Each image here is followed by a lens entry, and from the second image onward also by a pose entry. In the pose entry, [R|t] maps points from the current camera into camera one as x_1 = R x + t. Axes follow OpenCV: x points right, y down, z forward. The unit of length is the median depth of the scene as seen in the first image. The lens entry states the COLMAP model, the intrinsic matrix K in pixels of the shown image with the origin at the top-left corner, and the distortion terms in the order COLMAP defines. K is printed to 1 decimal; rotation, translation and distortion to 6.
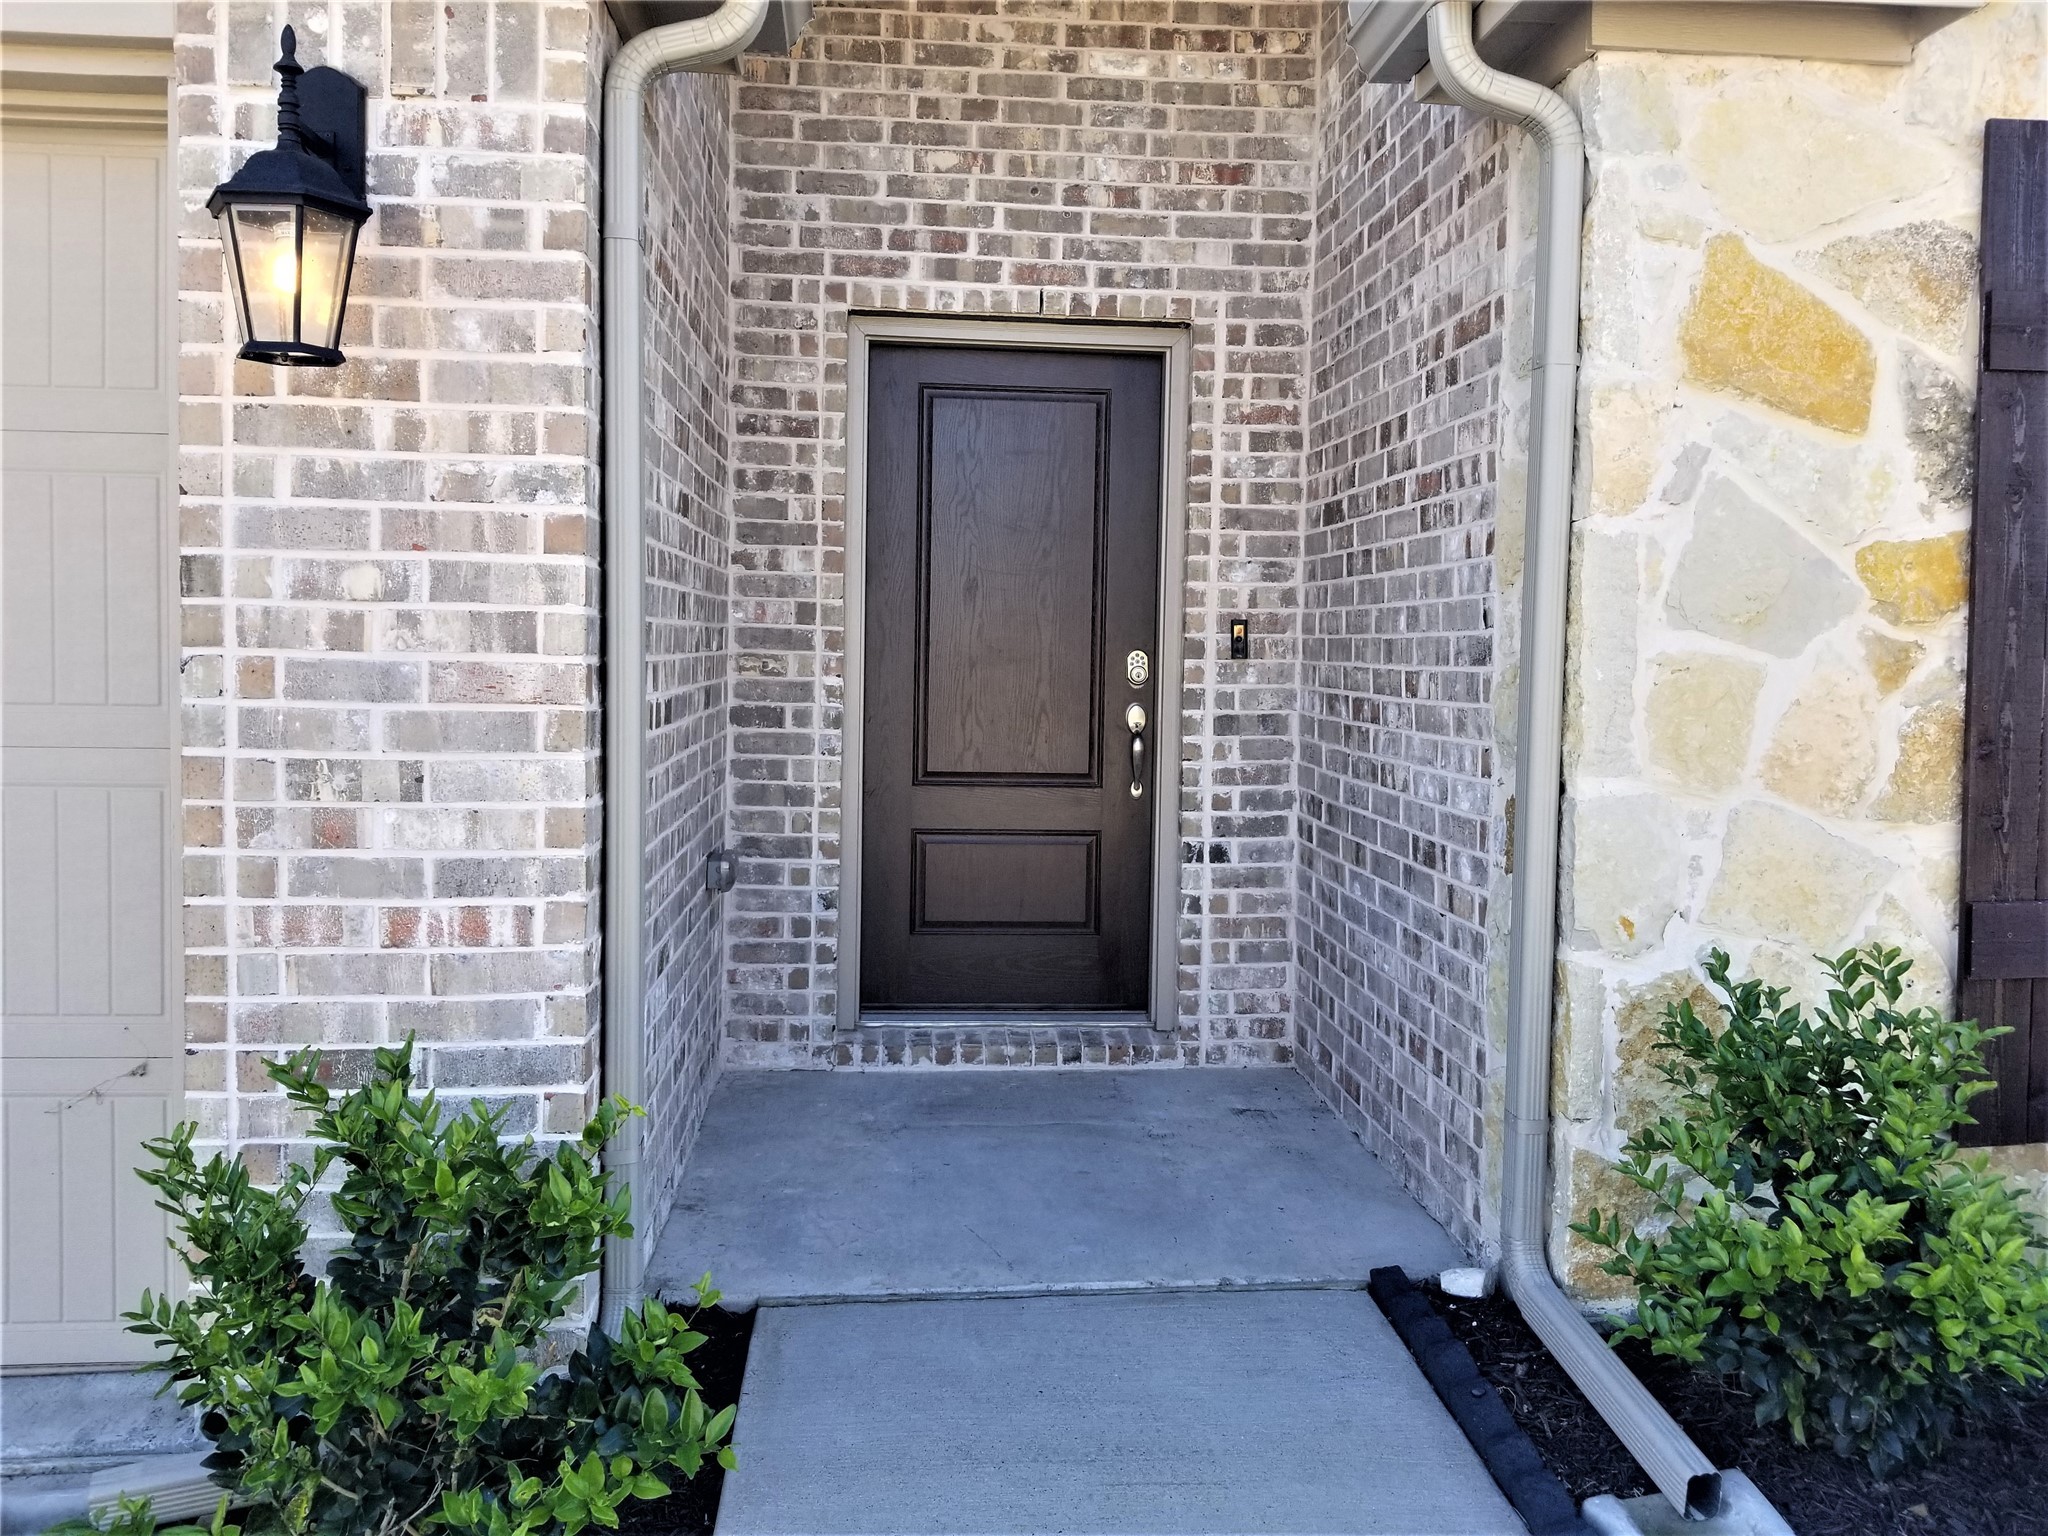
lens RADIAL K [[1580.2, 0, 1111.1], [0, 1580.2, 709.4], [0, 0, 1]] dist [0.070284, -0.113761]
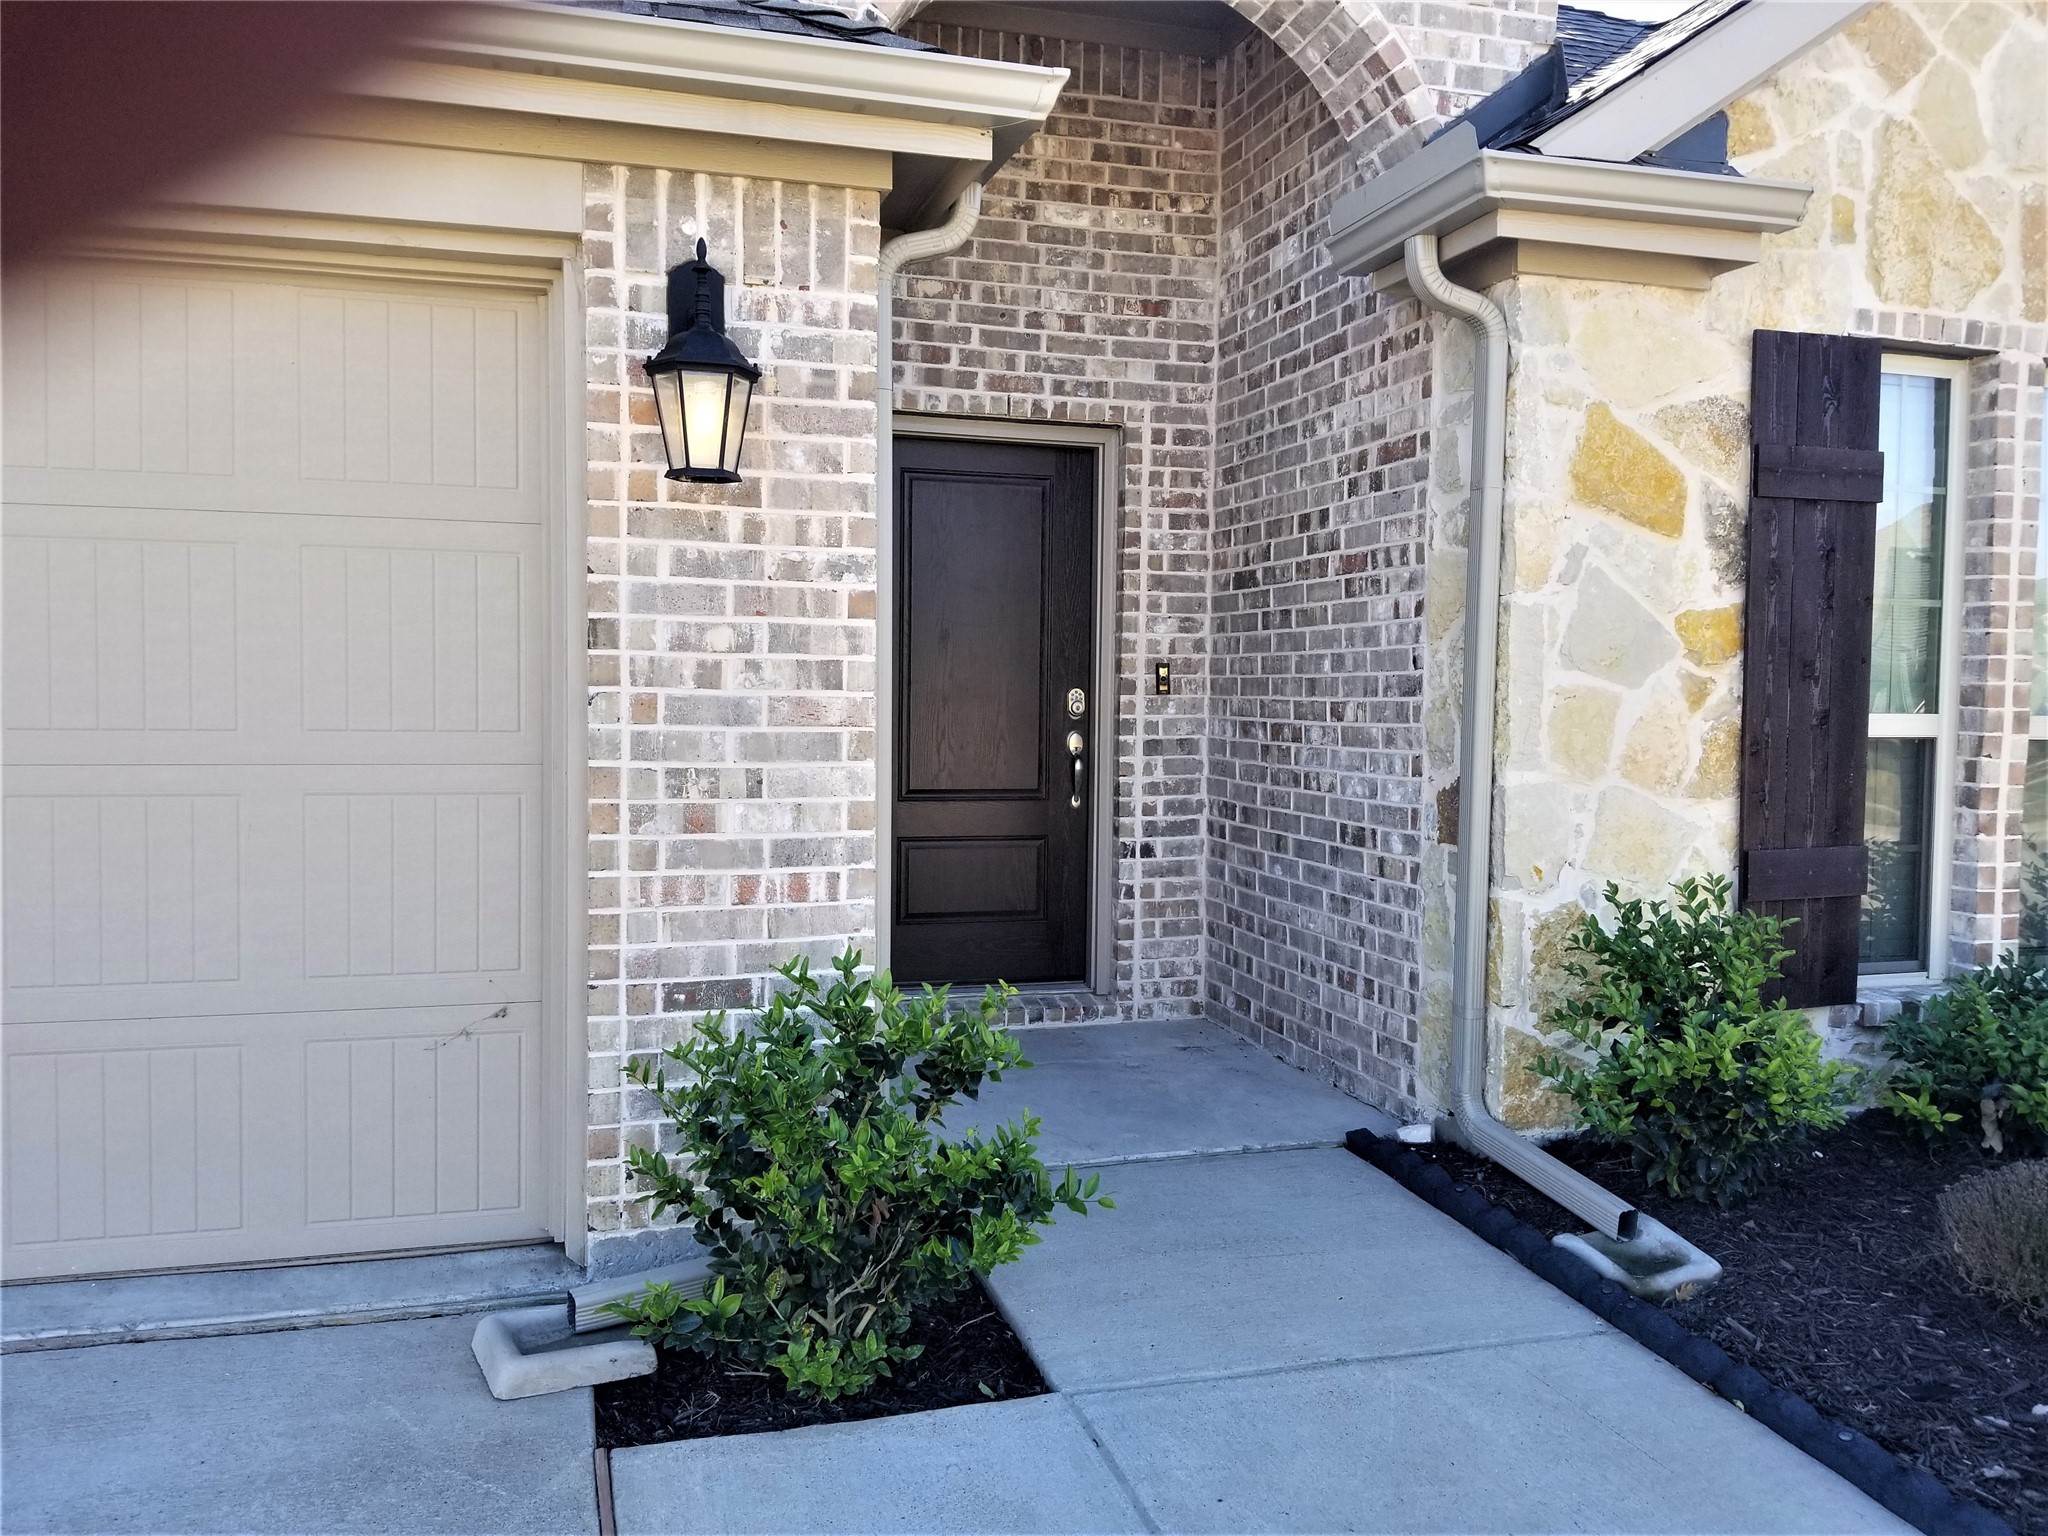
lens RADIAL K [[1606.8, 0, 1066.6], [0, 1606.8, 764.5], [0, 0, 1]] dist [0.102005, -0.172433]
pose [[0.978111, -0.015181, 0.207531, -0.401851], [0.013685, 0.999869, 0.008641, 0.017715], [-0.207635, -0.005611, 0.978190, -0.361609]]
